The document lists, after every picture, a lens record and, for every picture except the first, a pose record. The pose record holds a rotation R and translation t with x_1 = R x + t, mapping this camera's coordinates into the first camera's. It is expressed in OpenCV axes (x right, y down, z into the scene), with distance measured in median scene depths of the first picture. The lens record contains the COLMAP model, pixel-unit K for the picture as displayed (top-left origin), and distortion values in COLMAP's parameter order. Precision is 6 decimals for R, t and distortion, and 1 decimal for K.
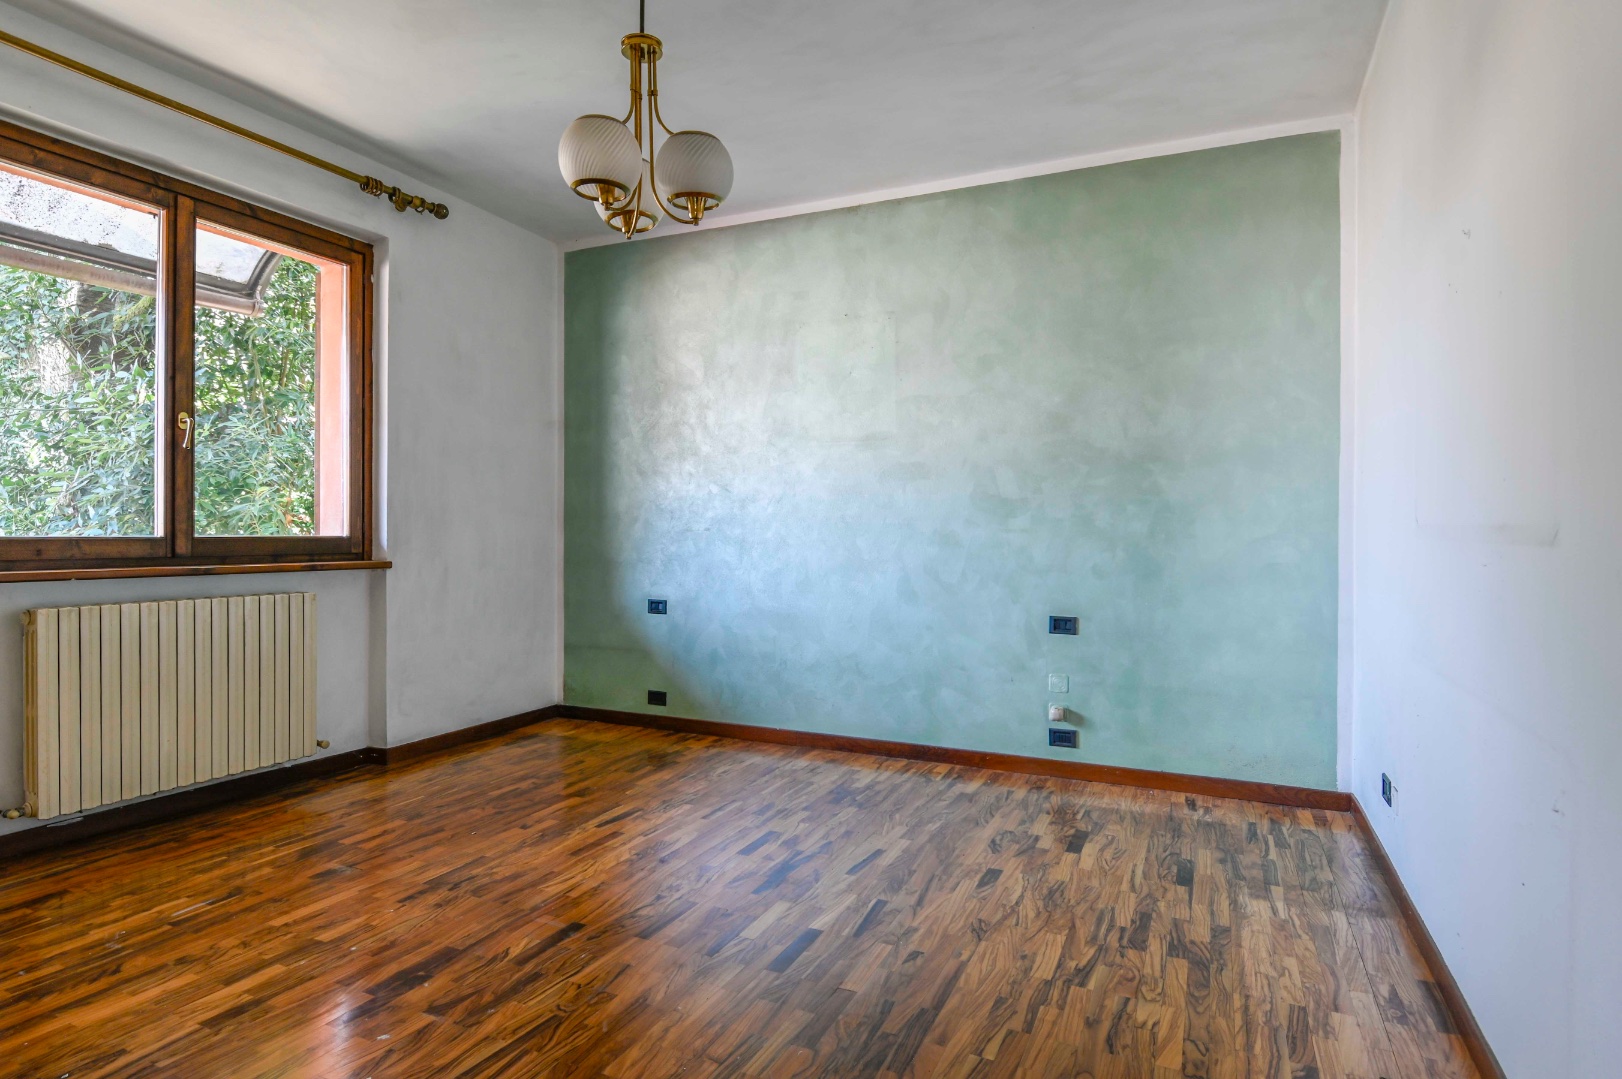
lens RADIAL K [[857.5, 0, 811.5], [0, 857.5, 534.1], [0, 0, 1]] dist [-0.036853, -0.000022]
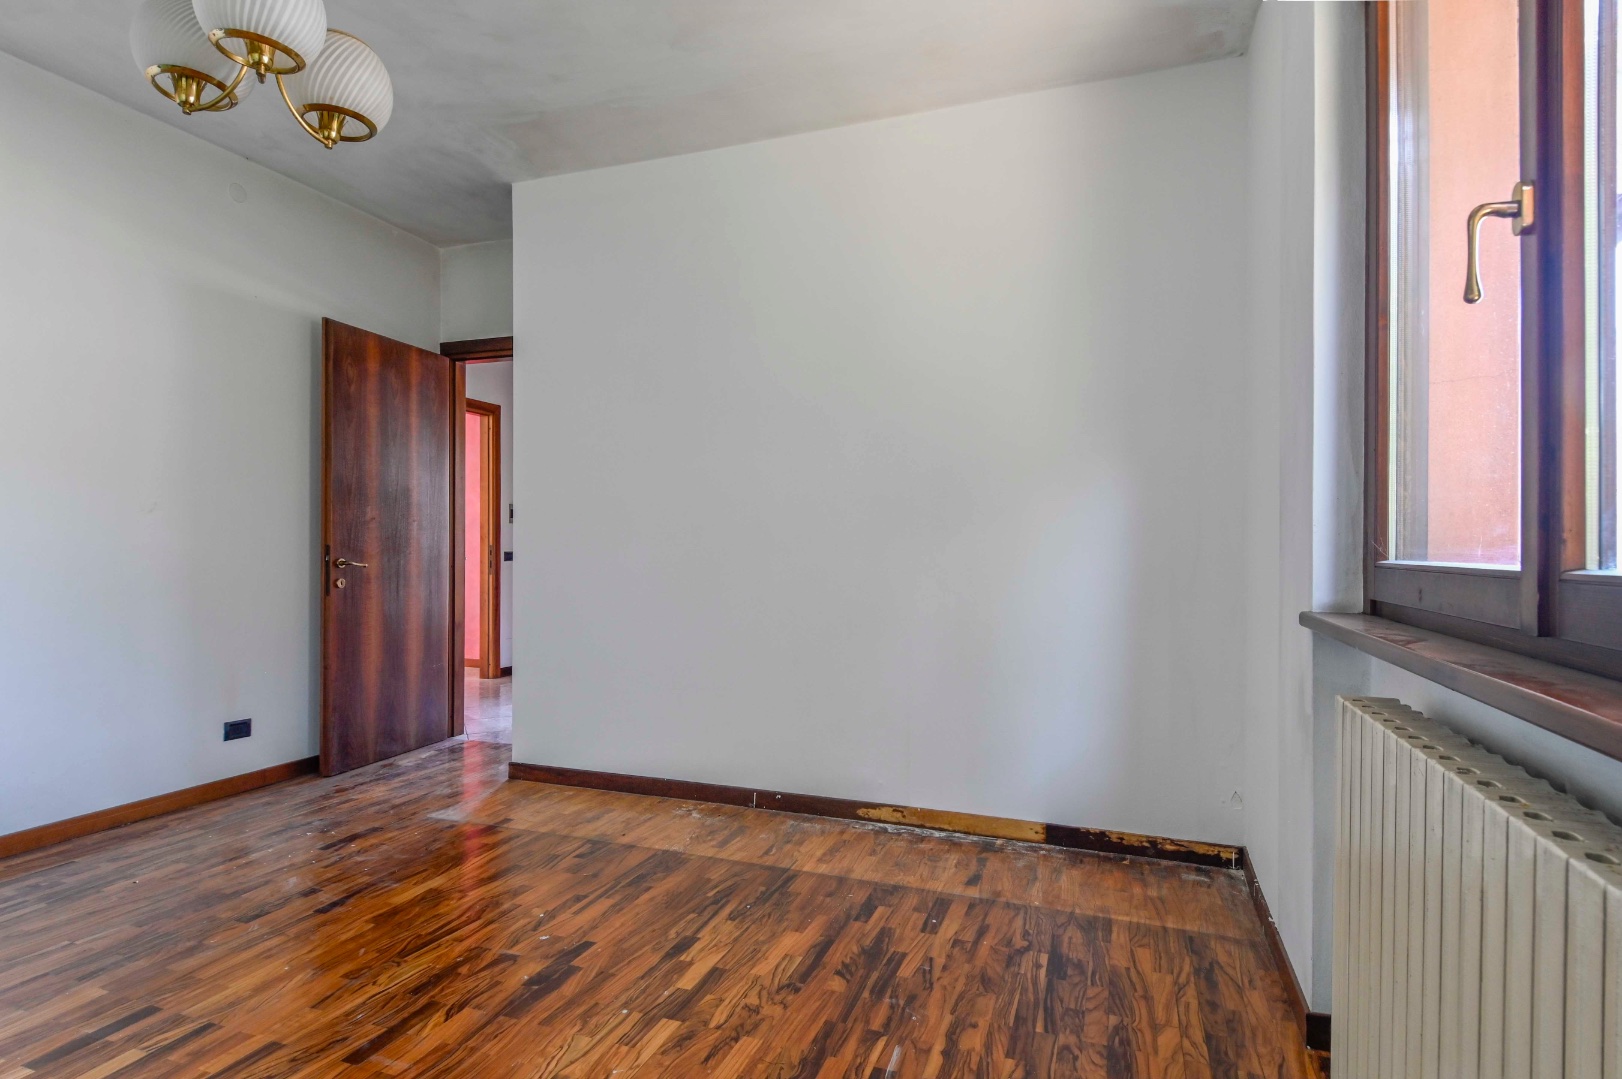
lens RADIAL K [[843.1, 0, 809.9], [0, 843.1, 560.0], [0, 0, 1]] dist [0.001592, -0.000396]
pose [[-0.996455, -0.010183, -0.083507, -0.702108], [-0.011819, 0.999747, 0.019117, -0.013398], [0.083292, 0.020037, -0.996324, 2.025310]]
